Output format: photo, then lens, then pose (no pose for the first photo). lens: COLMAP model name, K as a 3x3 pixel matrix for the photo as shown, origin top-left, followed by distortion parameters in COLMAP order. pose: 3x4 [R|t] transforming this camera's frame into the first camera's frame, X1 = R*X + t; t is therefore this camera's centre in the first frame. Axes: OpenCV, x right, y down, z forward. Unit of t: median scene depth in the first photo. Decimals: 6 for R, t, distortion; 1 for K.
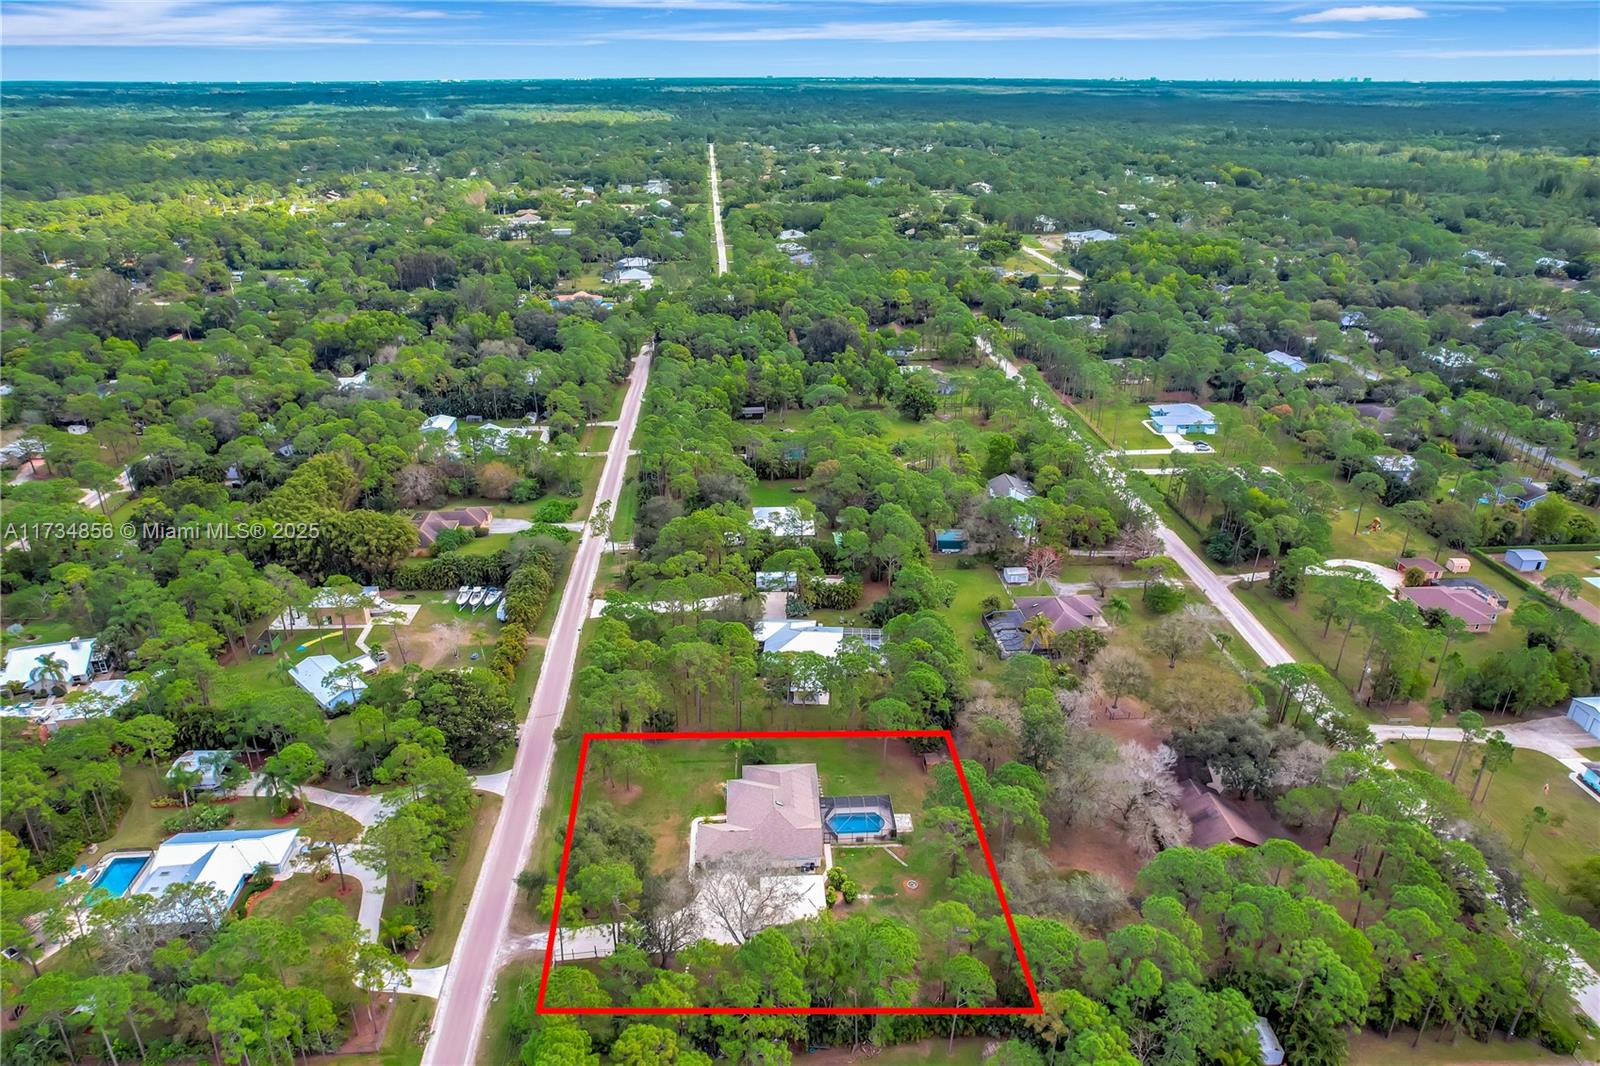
lens RADIAL K [[1009.3, 0, 795.3], [0, 1009.3, 539.3], [0, 0, 1]] dist [-0.064522, 0.051291]
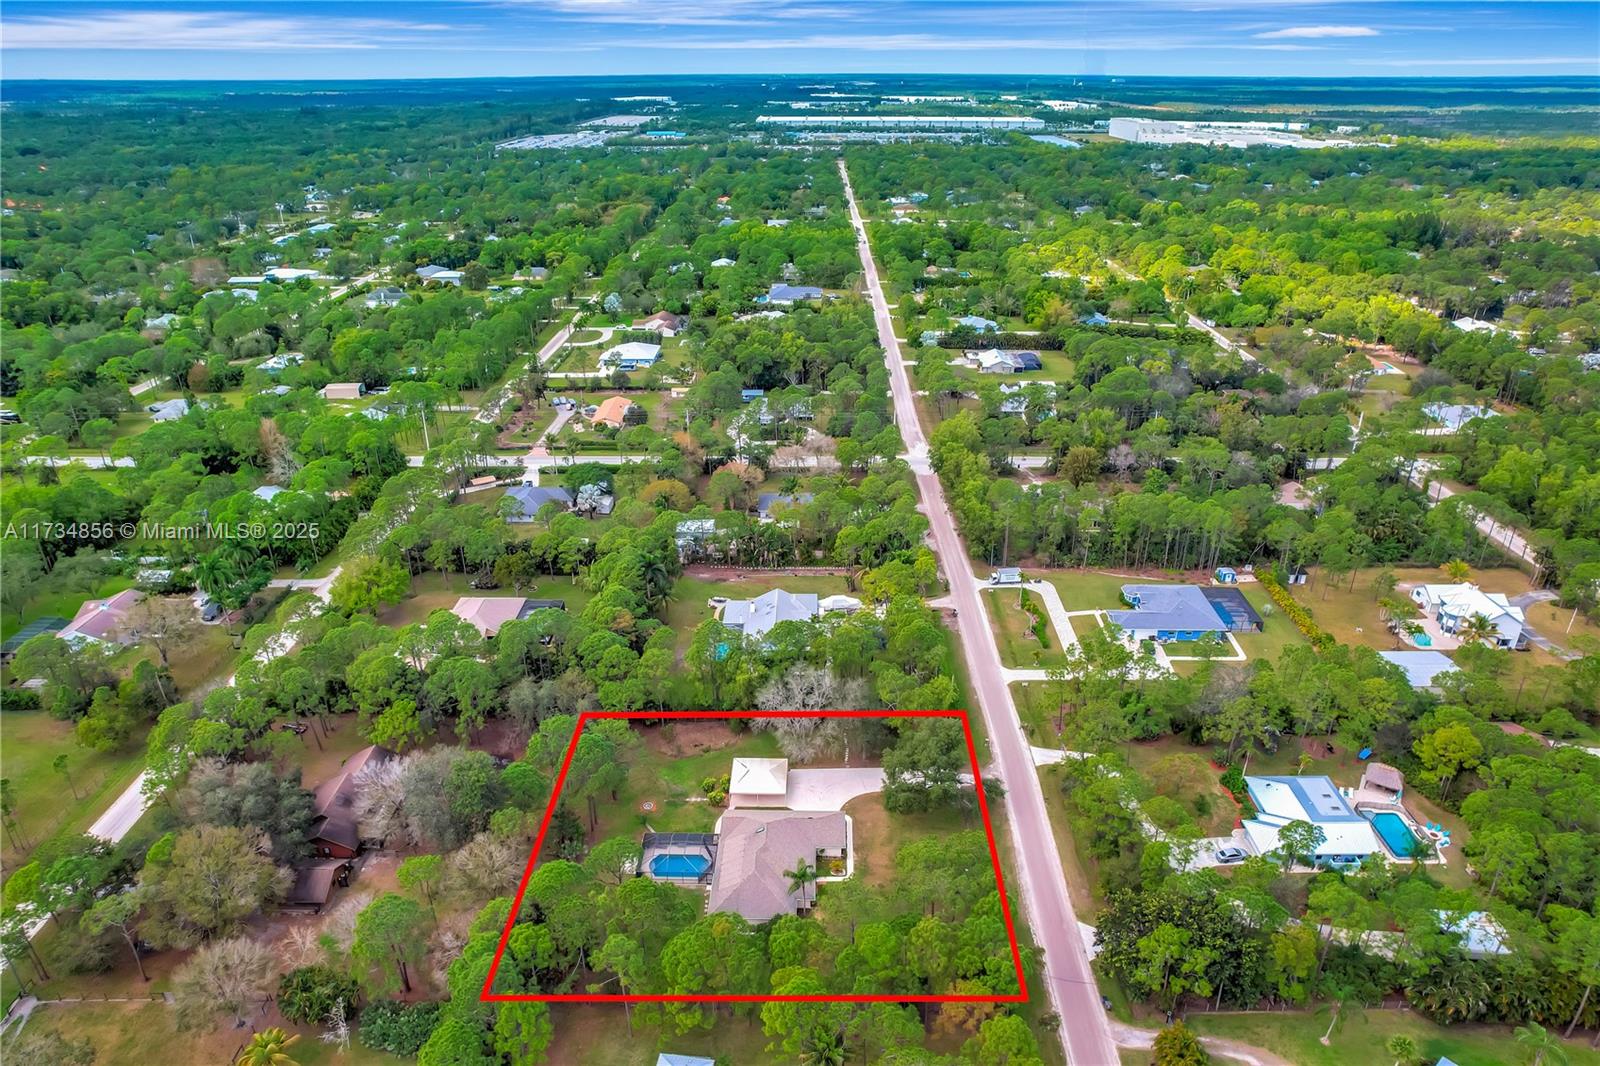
lens RADIAL K [[1009.3, 0, 795.3], [0, 1009.3, 539.3], [0, 0, 1]] dist [-0.064522, 0.051291]
pose [[-0.996954, -0.024510, 0.074039, -0.111148], [0.040912, 0.643871, 0.764039, -0.634891], [-0.066398, 0.764741, -0.640907, 1.372561]]
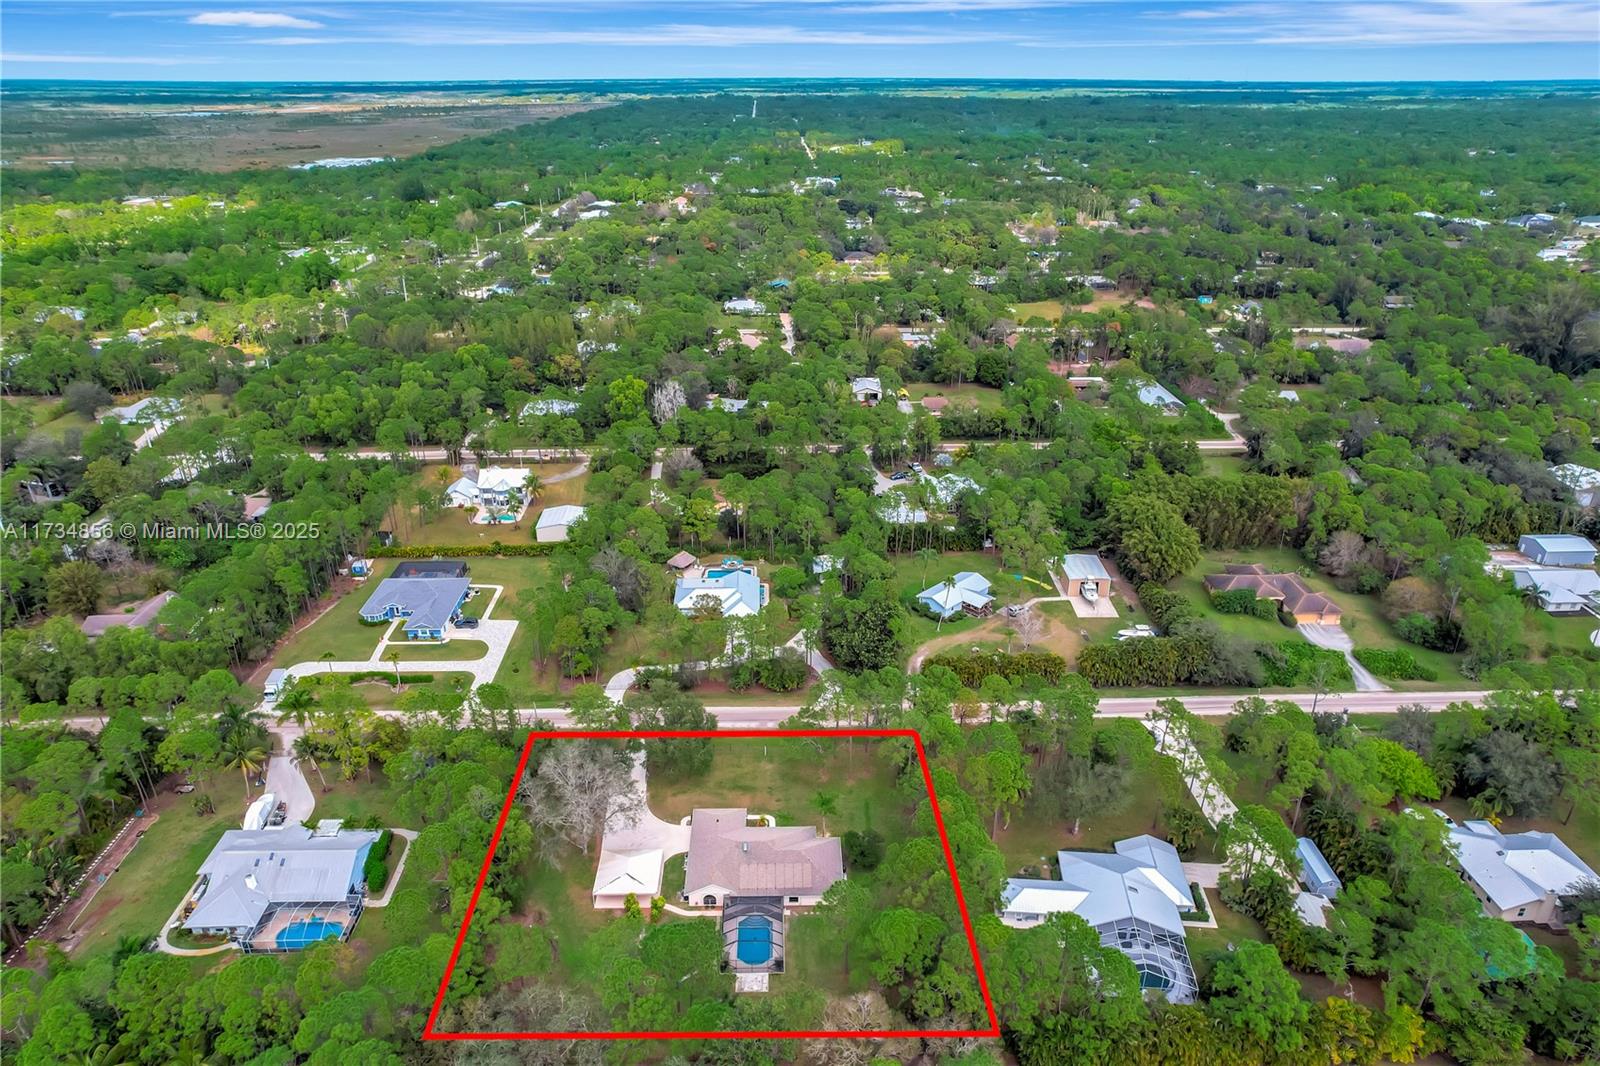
lens RADIAL K [[1009.3, 0, 795.3], [0, 1009.3, 539.3], [0, 0, 1]] dist [-0.064522, 0.051291]
pose [[-0.033654, 0.421802, -0.906063, 0.694632], [-0.419740, 0.816784, 0.395830, -0.355944], [0.907020, 0.393633, 0.149559, 0.774519]]
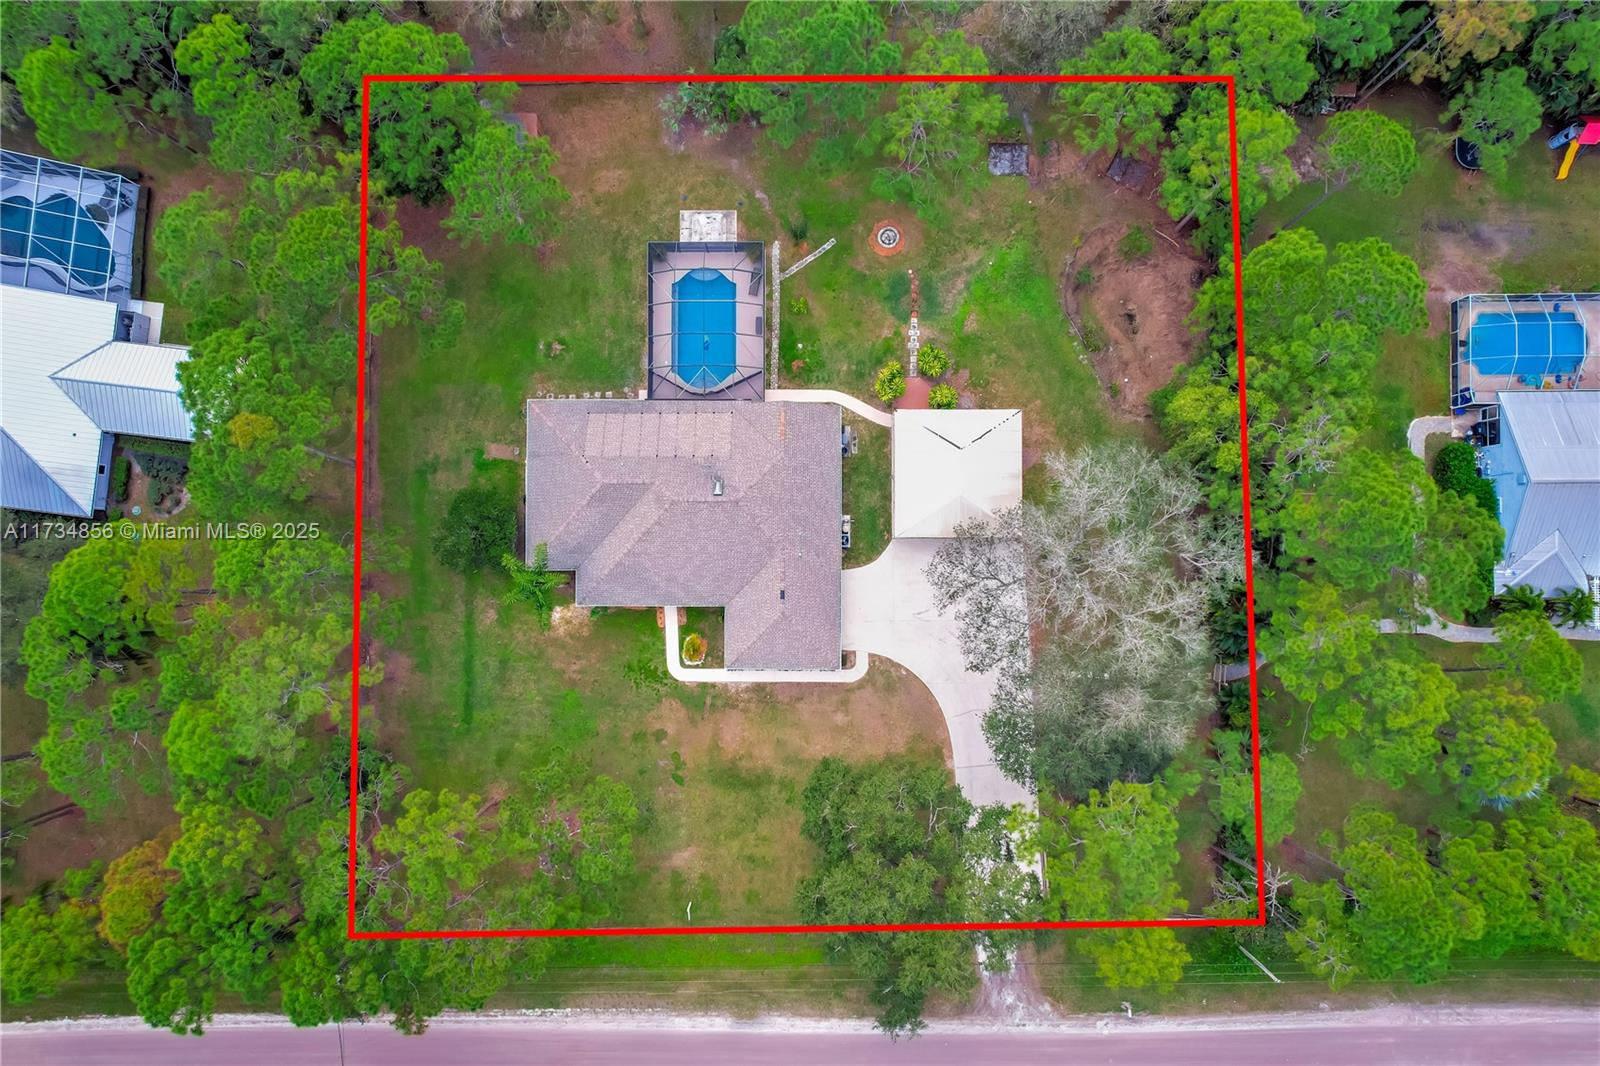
lens RADIAL K [[1009.3, 0, 795.3], [0, 1009.3, 539.3], [0, 0, 1]] dist [-0.064522, 0.051291]
pose [[0.051259, -0.998490, 0.019764, -0.044582], [0.424438, 0.039695, 0.904587, -0.118737], [-0.904005, -0.037980, 0.425831, 0.765413]]
